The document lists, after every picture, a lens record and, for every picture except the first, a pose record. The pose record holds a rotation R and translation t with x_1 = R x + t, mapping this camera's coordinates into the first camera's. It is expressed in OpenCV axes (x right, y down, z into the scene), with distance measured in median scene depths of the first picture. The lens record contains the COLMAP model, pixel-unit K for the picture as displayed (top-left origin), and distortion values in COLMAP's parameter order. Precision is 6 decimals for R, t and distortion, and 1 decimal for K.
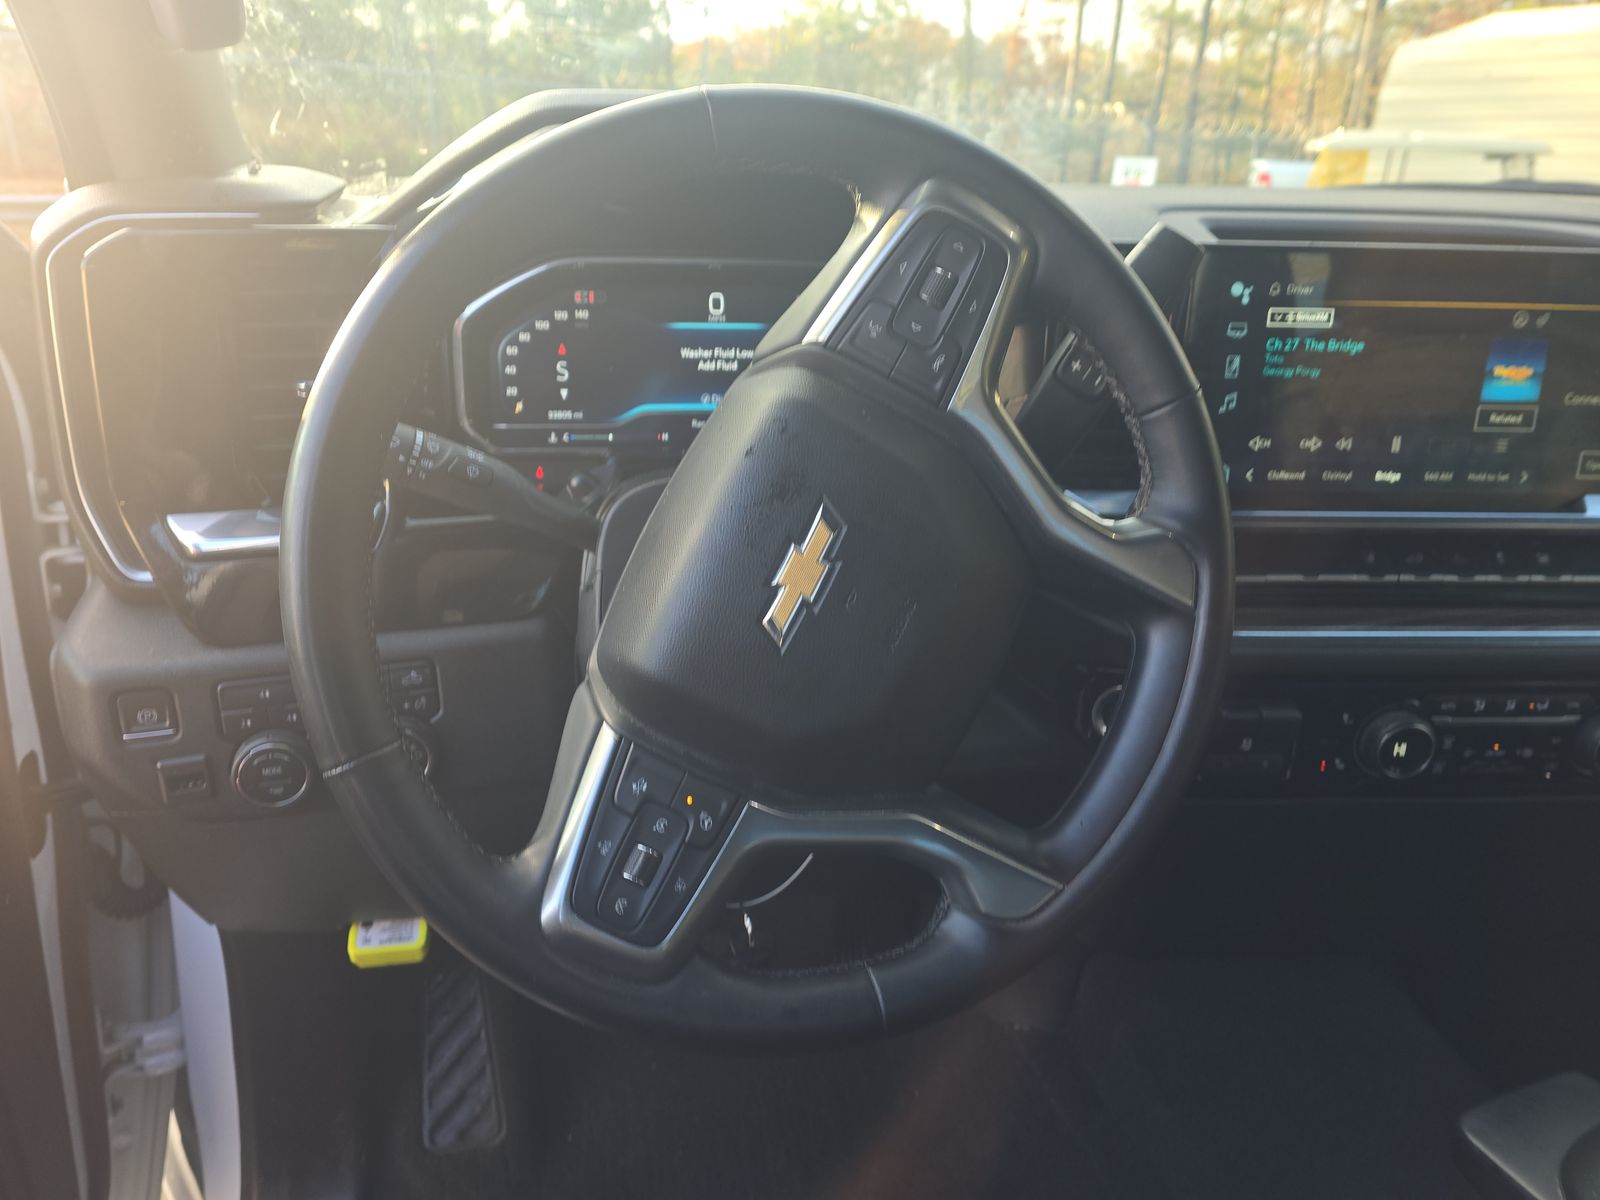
lens RADIAL K [[1150.0, 0, 800.0], [0, 1150.0, 600.0], [0, 0, 1]] dist [0.077414, -0.108076]
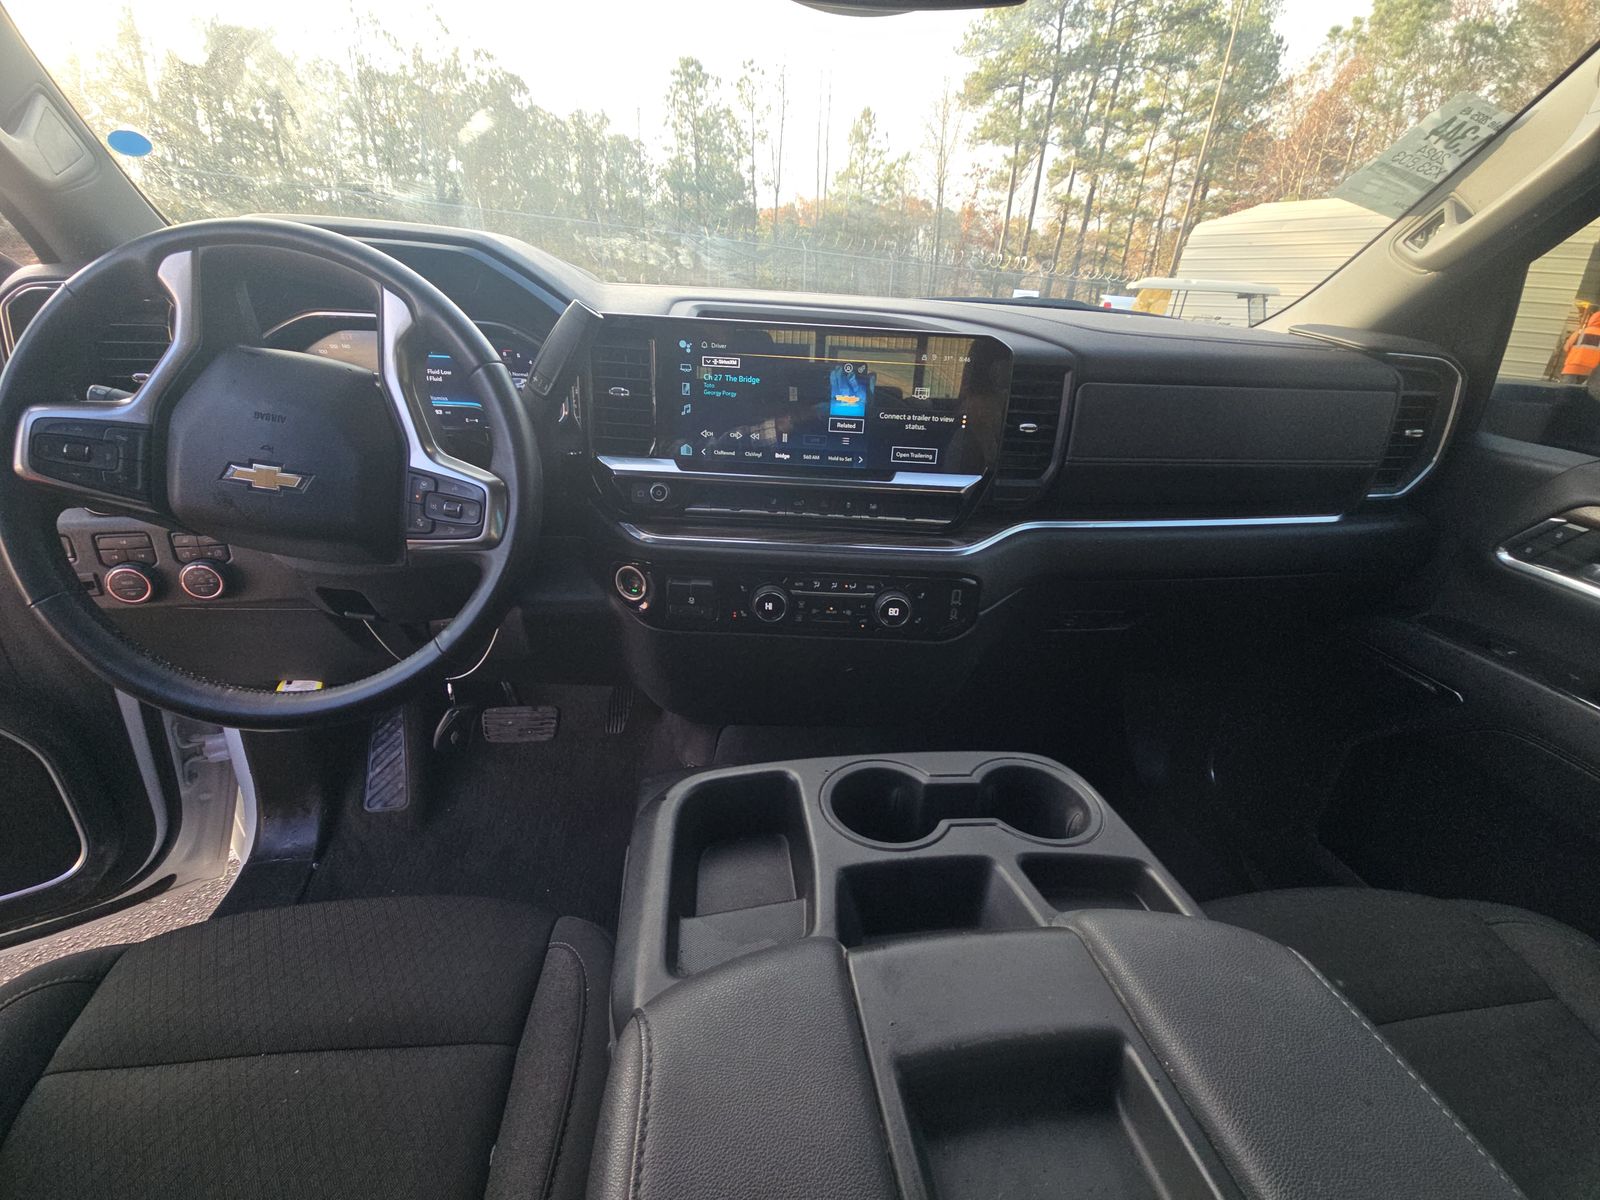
lens RADIAL K [[684.0, 0, 799.9], [0, 684.0, 607.8], [0, 0, 1]] dist [-0.001455, -0.000083]
pose [[0.998433, 0.047657, -0.029332, 0.559615], [-0.045148, 0.995694, 0.080965, 0.039085], [0.033064, -0.079514, 0.996285, -0.064311]]
